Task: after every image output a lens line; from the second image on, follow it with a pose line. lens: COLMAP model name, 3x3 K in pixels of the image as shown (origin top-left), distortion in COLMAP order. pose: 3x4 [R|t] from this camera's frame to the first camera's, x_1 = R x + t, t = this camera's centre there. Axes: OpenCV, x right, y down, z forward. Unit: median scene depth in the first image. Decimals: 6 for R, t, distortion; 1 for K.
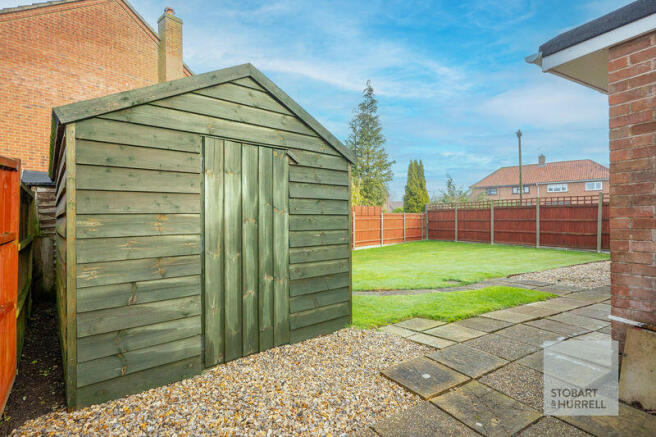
lens RADIAL K [[325.3, 0, 326.8], [0, 325.3, 218.9], [0, 0, 1]] dist [-0.002345, -0.000924]
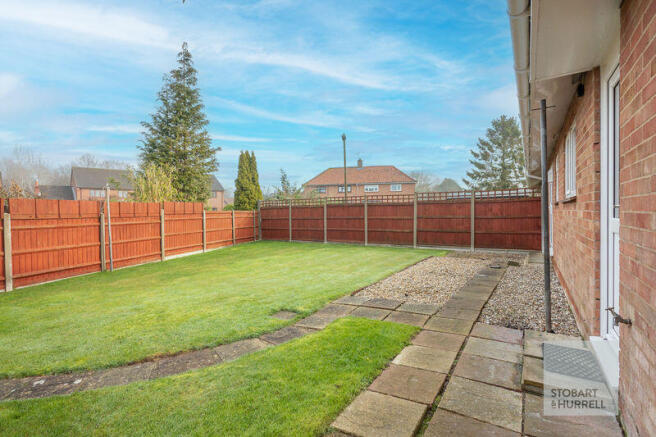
lens RADIAL K [[325.3, 0, 326.4], [0, 325.3, 216.2], [0, 0, 1]] dist [-0.002345, -0.000924]
pose [[0.883235, -0.009225, 0.468839, 0.058020], [0.007895, 0.999957, 0.004803, -0.006153], [-0.468863, -0.000541, 0.883270, 0.141551]]
